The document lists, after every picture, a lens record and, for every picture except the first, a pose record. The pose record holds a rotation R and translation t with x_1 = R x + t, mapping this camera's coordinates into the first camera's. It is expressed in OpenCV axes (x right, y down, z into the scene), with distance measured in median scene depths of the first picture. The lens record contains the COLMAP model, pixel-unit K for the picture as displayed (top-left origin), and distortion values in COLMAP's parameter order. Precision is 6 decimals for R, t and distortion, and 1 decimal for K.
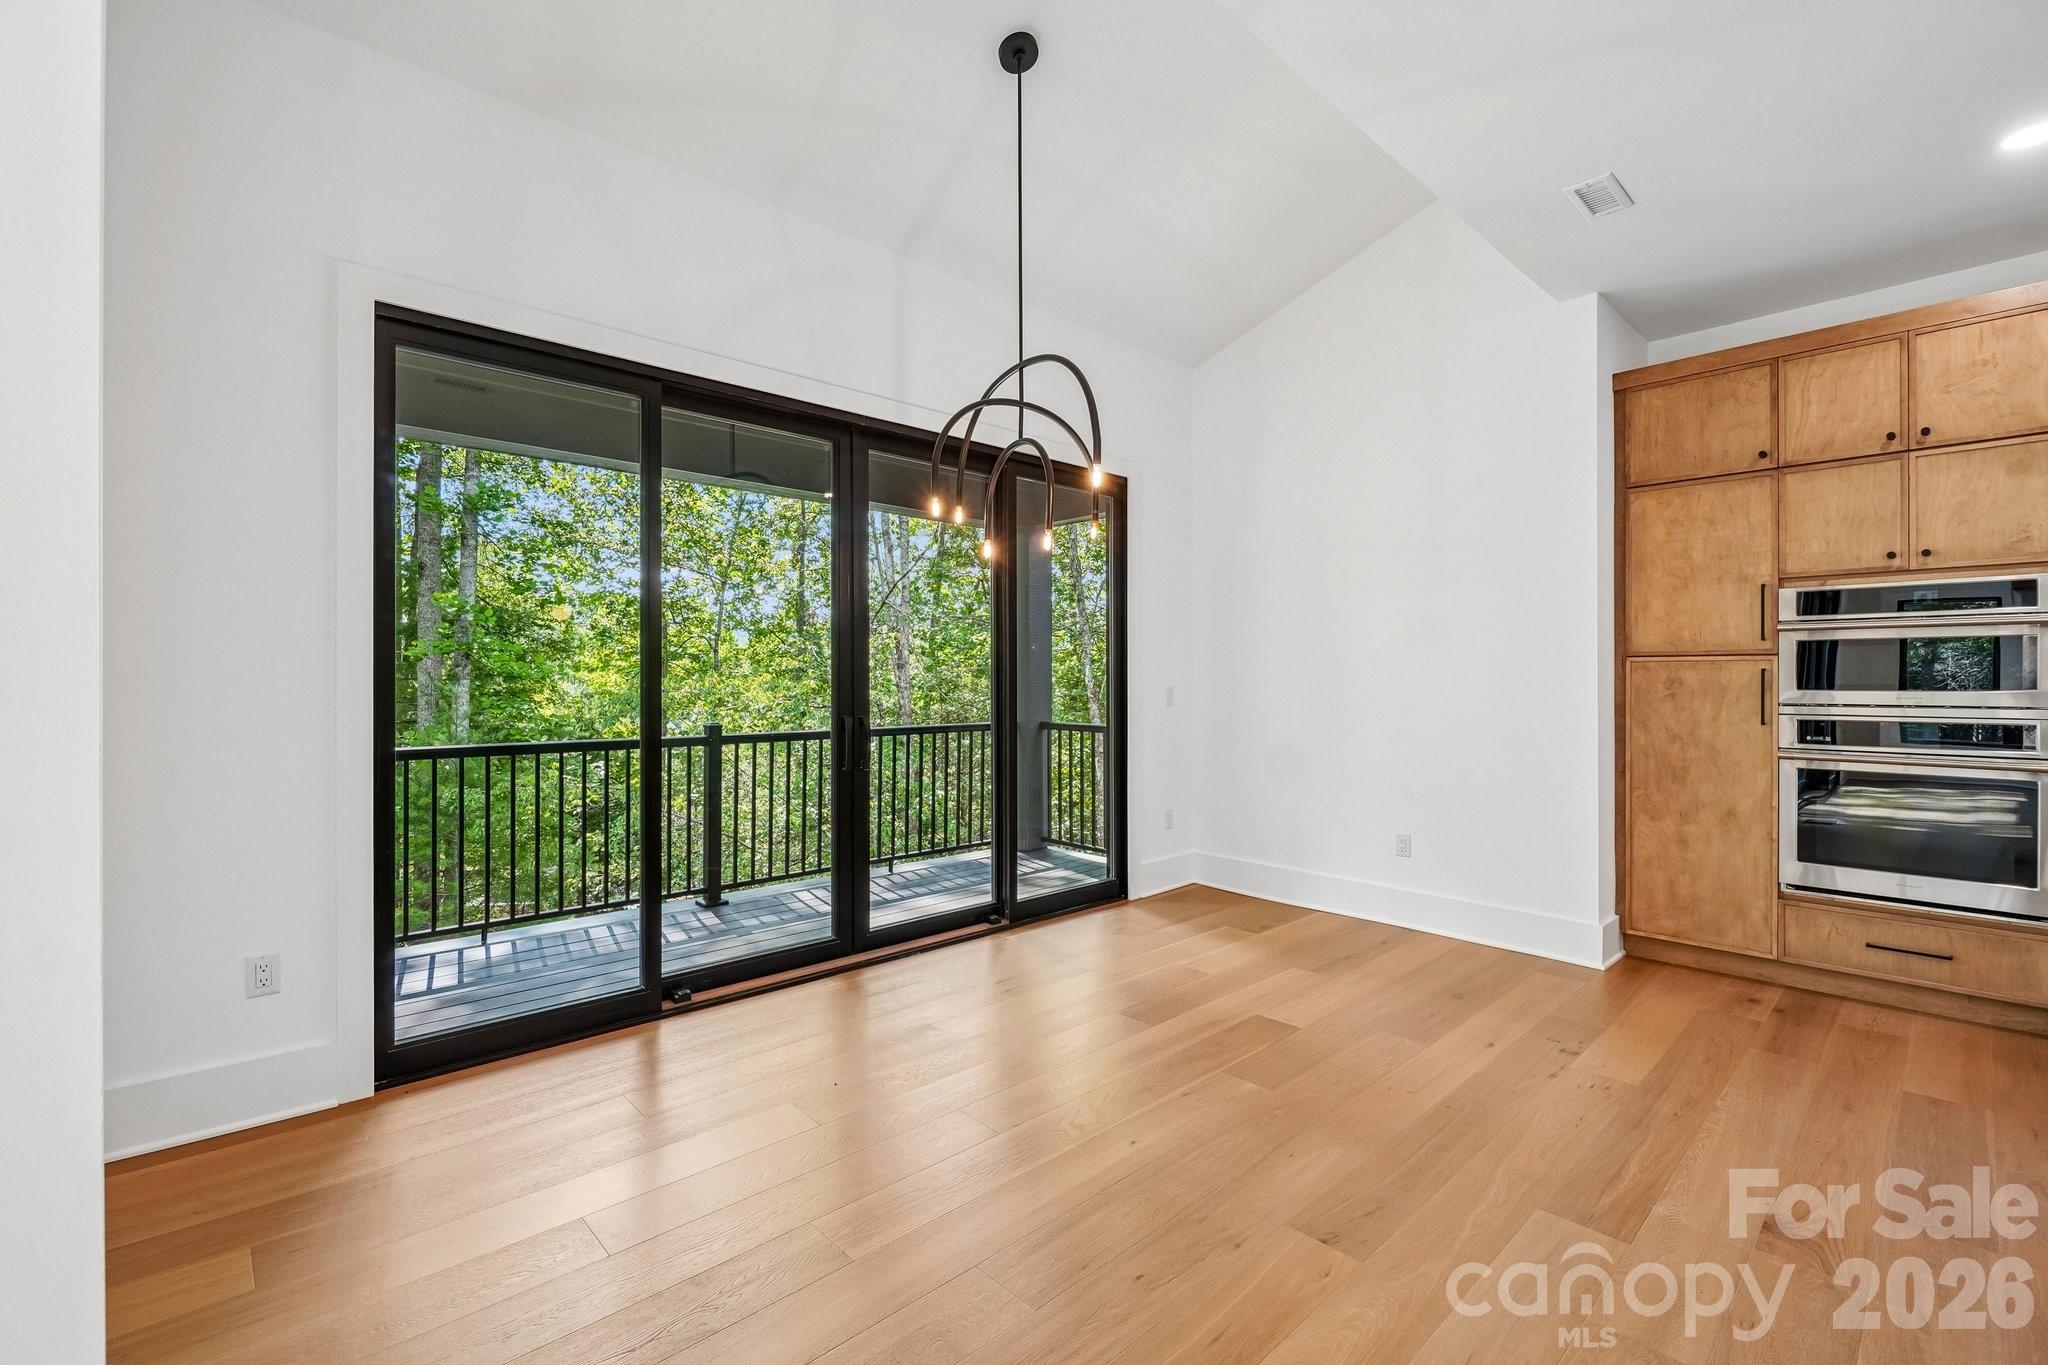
lens RADIAL K [[898.3, 0, 1047.5], [0, 898.3, 677.3], [0, 0, 1]] dist [-0.002748, 0.000146]
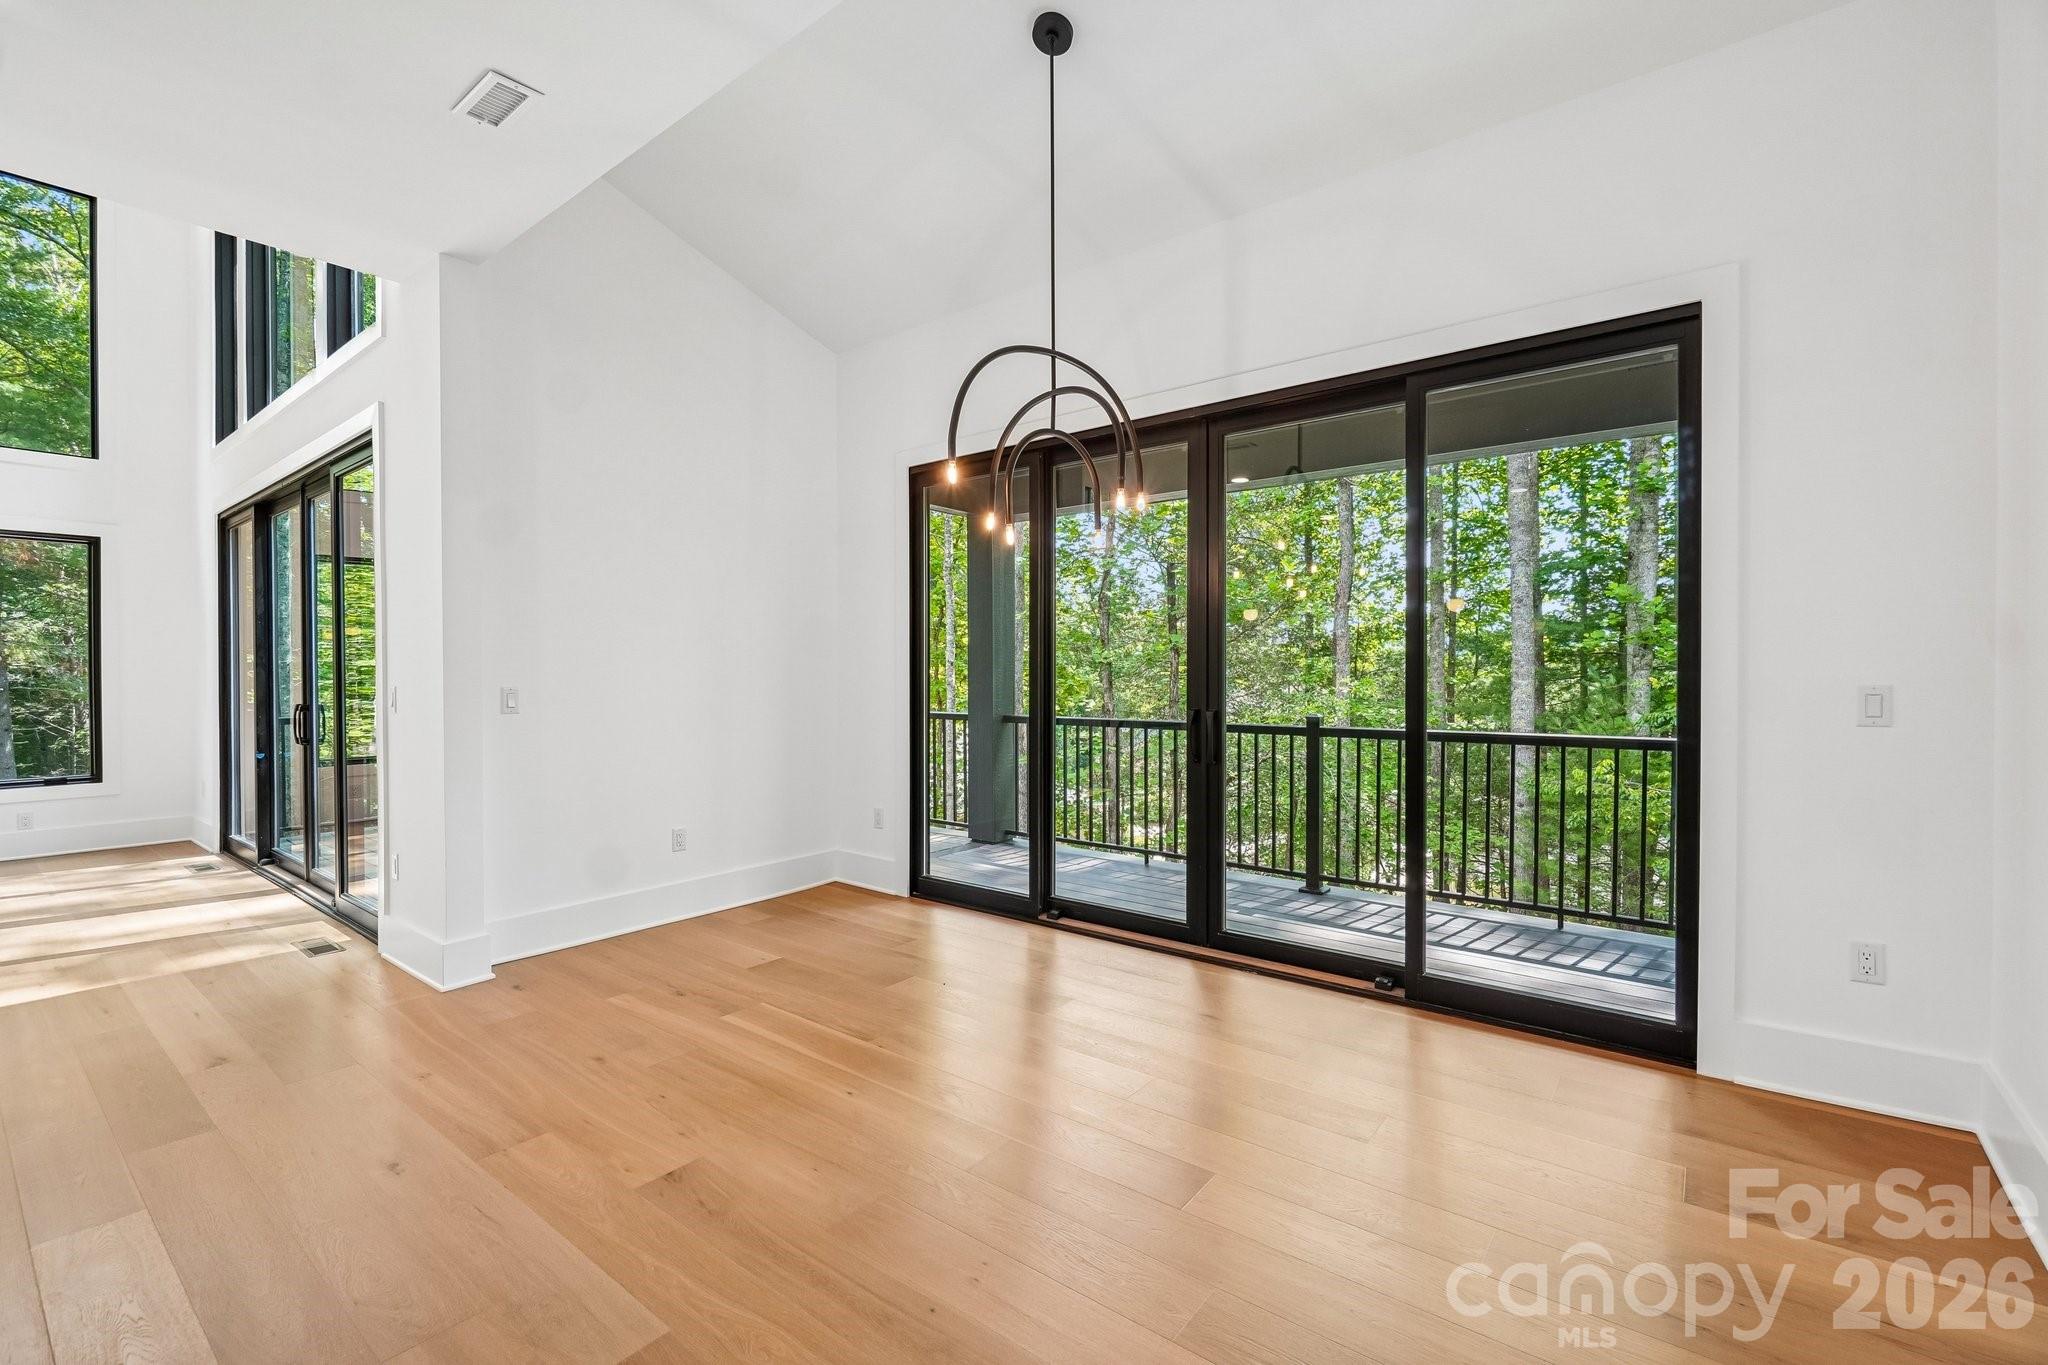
lens RADIAL K [[898.3, 0, 1017.3], [0, 898.3, 690.1], [0, 0, 1]] dist [-0.002748, 0.000146]
pose [[0.119174, 0.018272, -0.992705, 0.777464], [0.005478, 0.999803, 0.019060, 0.001077], [0.992858, -0.007709, 0.119050, 0.698568]]
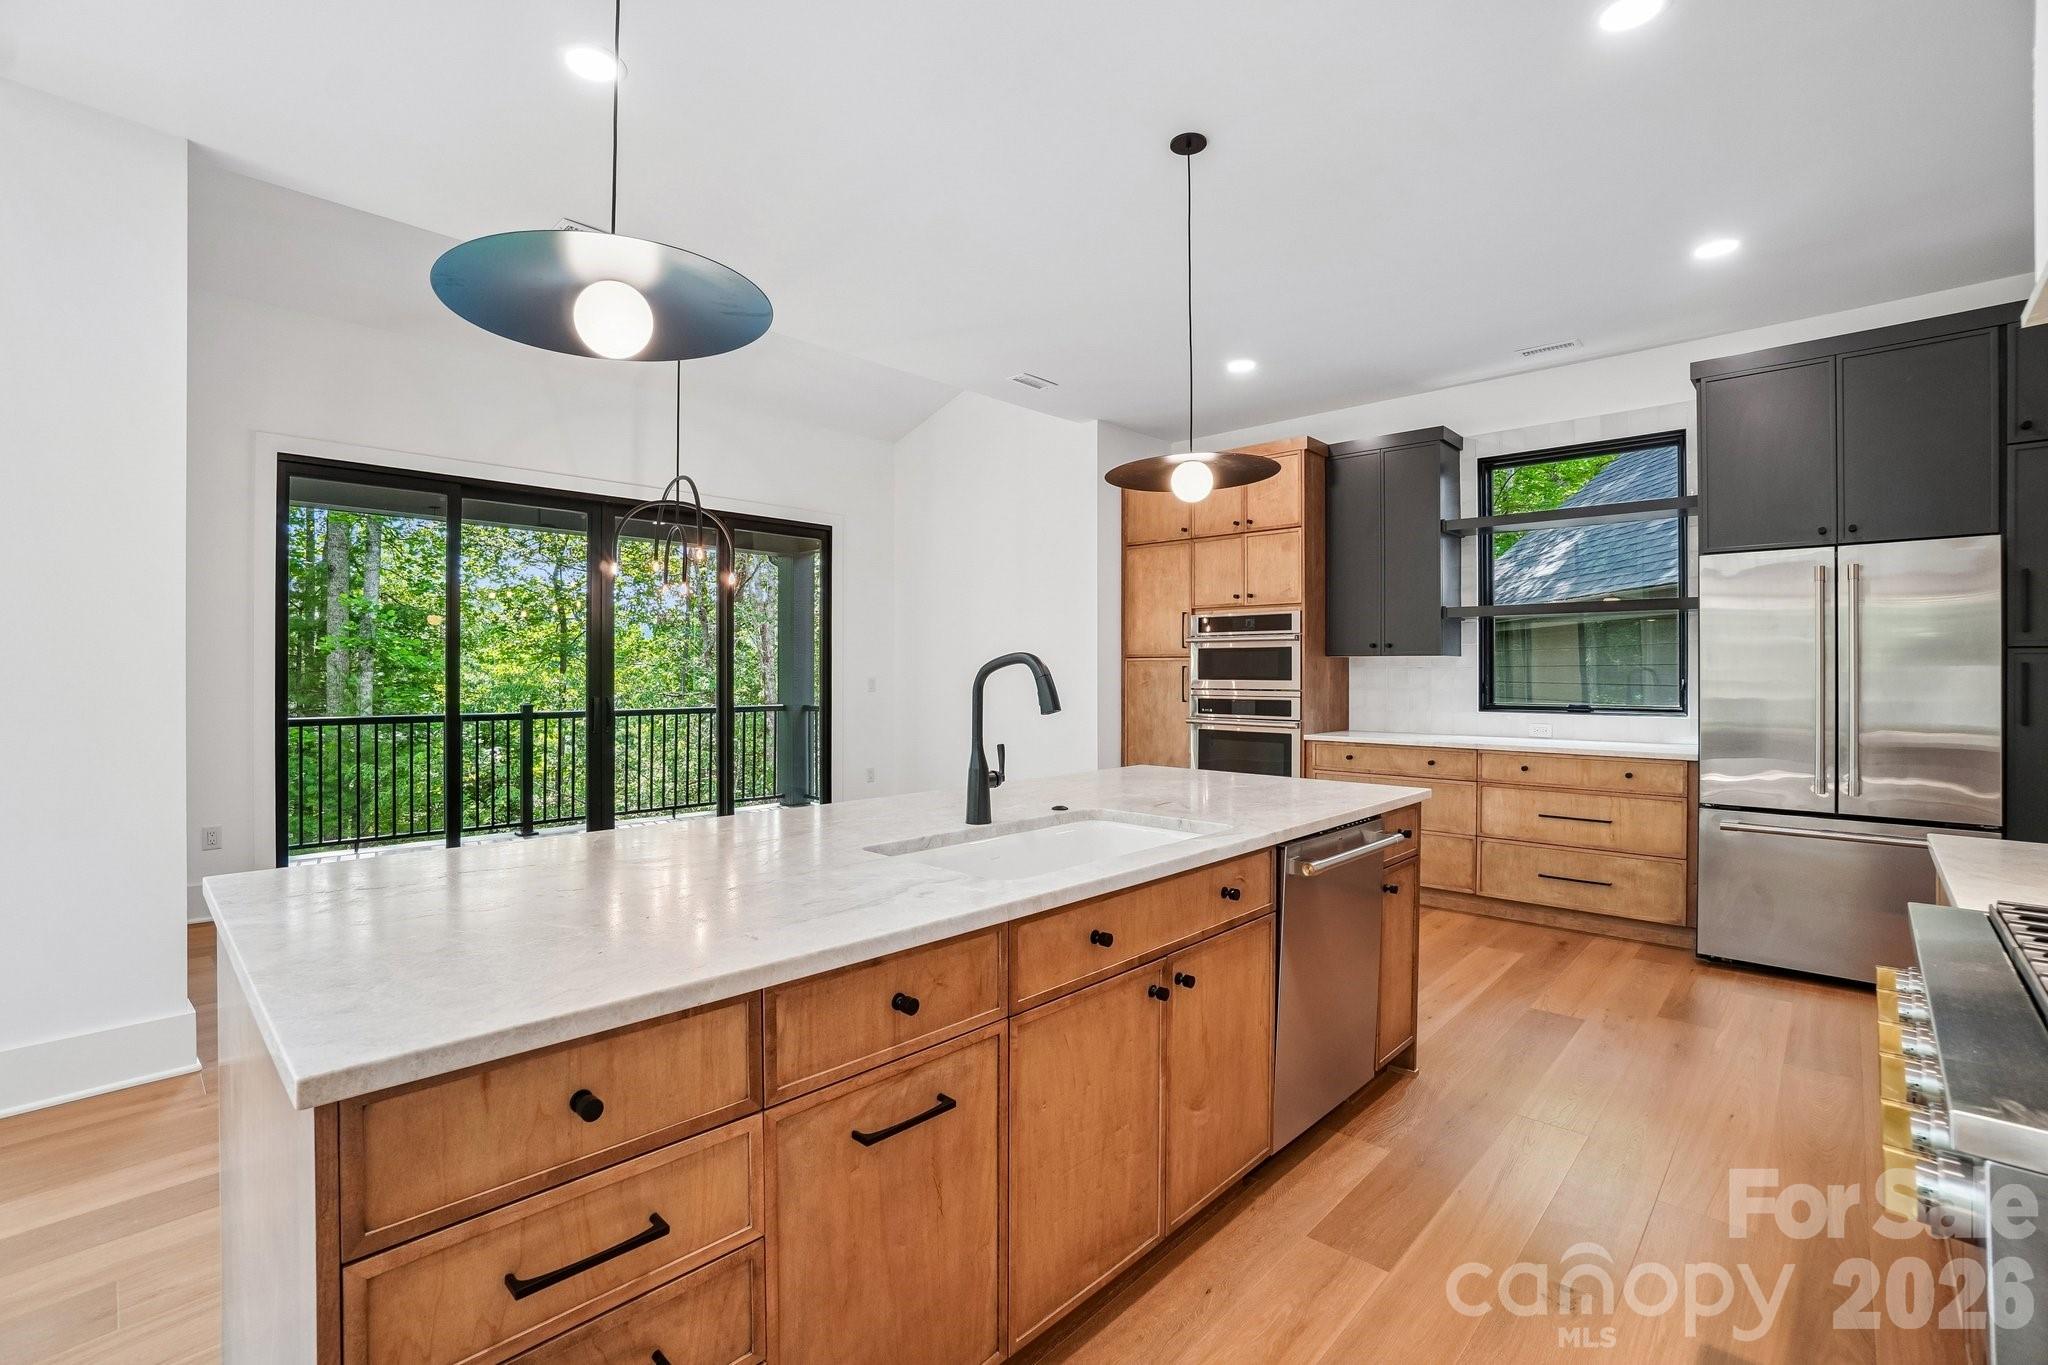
lens RADIAL K [[898.3, 0, 1029.6], [0, 898.3, 677.0], [0, 0, 1]] dist [-0.002748, 0.000146]
pose [[0.999043, -0.000764, 0.043733, 0.424347], [0.000293, 0.999942, 0.010777, -0.006912], [-0.043738, -0.010754, 0.998985, -0.529371]]
